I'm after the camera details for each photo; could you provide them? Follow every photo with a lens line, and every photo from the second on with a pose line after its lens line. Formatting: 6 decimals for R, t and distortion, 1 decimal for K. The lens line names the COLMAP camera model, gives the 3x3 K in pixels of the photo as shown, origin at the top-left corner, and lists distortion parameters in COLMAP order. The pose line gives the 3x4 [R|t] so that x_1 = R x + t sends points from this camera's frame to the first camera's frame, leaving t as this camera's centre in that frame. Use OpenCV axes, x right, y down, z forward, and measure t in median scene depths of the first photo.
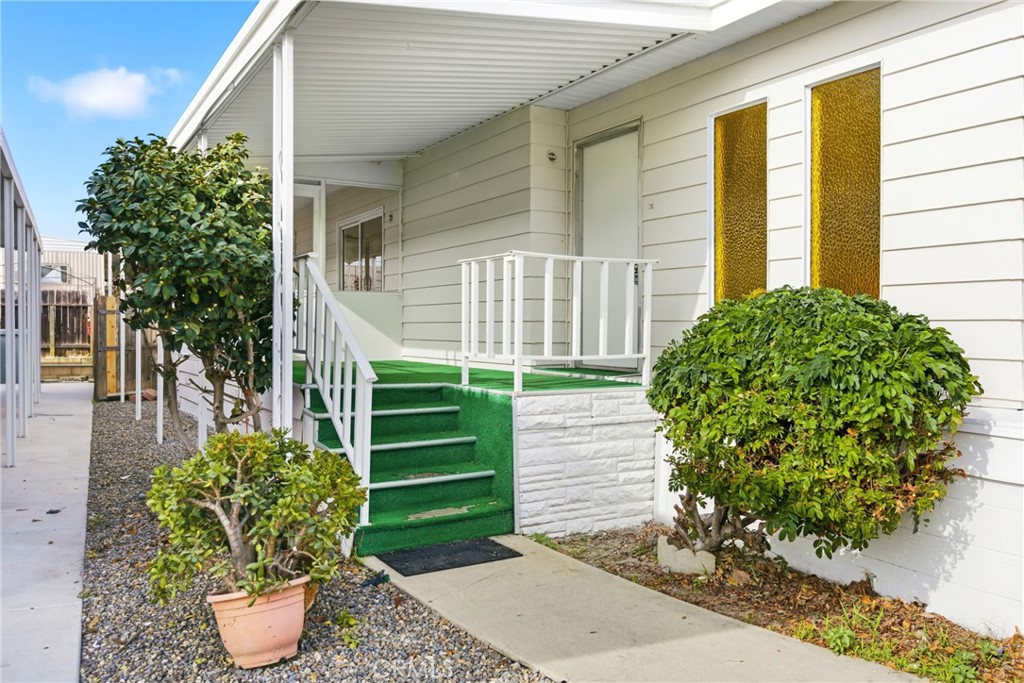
lens RADIAL K [[795.0, 0, 513.9], [0, 795.0, 340.9], [0, 0, 1]] dist [0.001566, 0.000373]
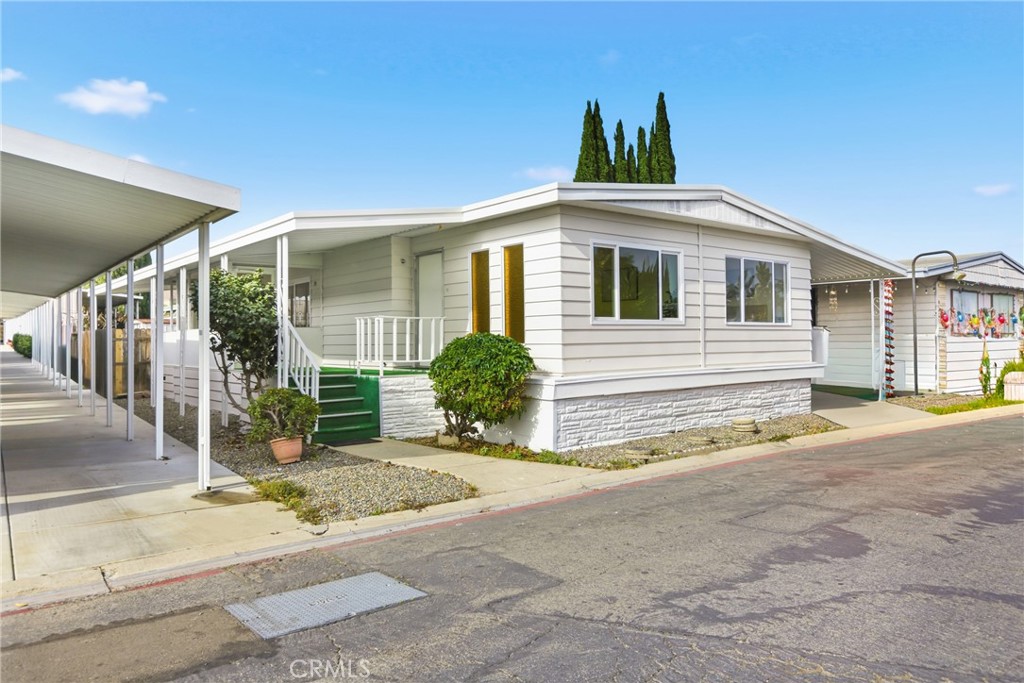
lens RADIAL K [[725.1, 0, 508.1], [0, 725.1, 334.9], [0, 0, 1]] dist [-0.012612, -0.000870]
pose [[0.990793, -0.011357, 0.134905, 0.087524], [0.014998, 0.999549, -0.026003, 0.003847], [-0.134549, 0.027787, 0.990517, -1.157723]]
